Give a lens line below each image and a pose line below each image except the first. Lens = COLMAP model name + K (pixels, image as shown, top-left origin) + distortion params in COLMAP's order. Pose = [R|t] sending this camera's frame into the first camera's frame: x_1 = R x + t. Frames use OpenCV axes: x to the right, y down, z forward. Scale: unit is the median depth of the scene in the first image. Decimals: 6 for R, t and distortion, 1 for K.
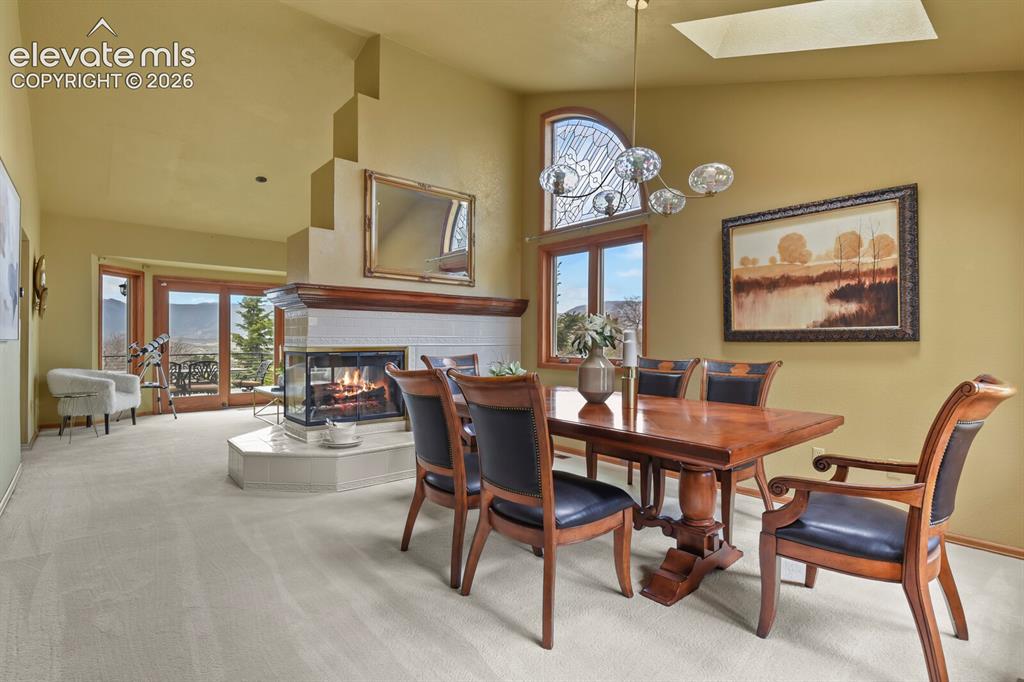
lens RADIAL K [[496.5, 0, 515.1], [0, 496.5, 340.2], [0, 0, 1]] dist [-0.011332, -0.000859]
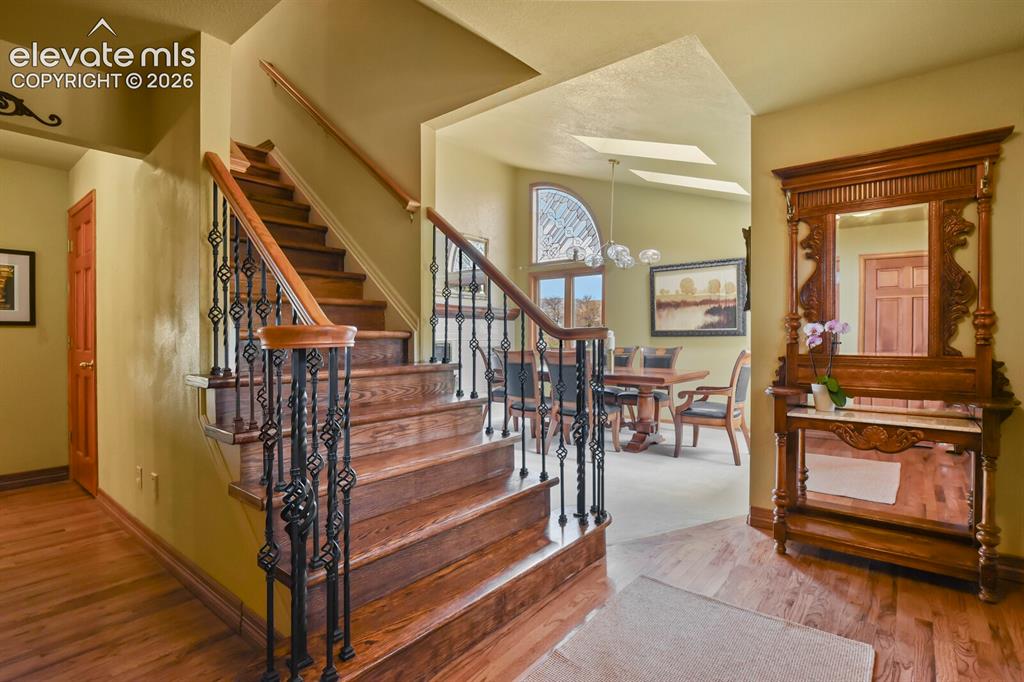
lens RADIAL K [[496.5, 0, 511.6], [0, 496.5, 340.2], [0, 0, 1]] dist [-0.011332, -0.000859]
pose [[0.985870, -0.005601, 0.167421, -0.404753], [0.004450, 0.999964, 0.007248, 0.000357], [-0.167456, -0.006401, 0.985859, -0.730923]]
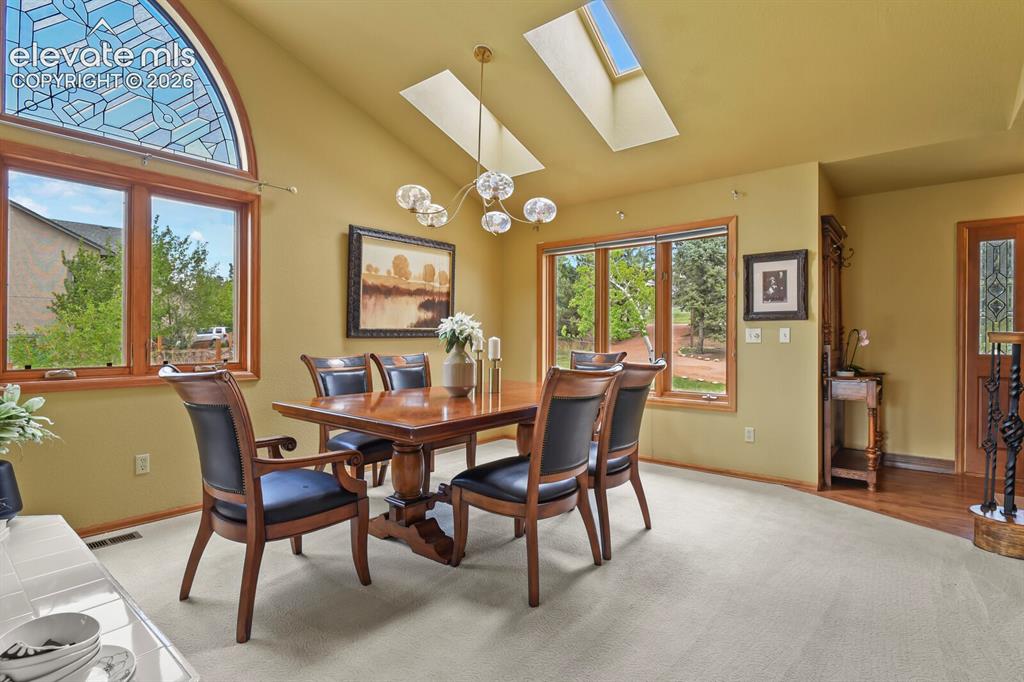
lens RADIAL K [[496.5, 0, 516.6], [0, 496.5, 338.4], [0, 0, 1]] dist [-0.011332, -0.000859]
pose [[-0.168599, -0.005451, 0.985670, -0.797125], [-0.002282, 0.999984, 0.005140, -0.003656], [-0.985682, -0.001383, -0.168608, 0.941309]]
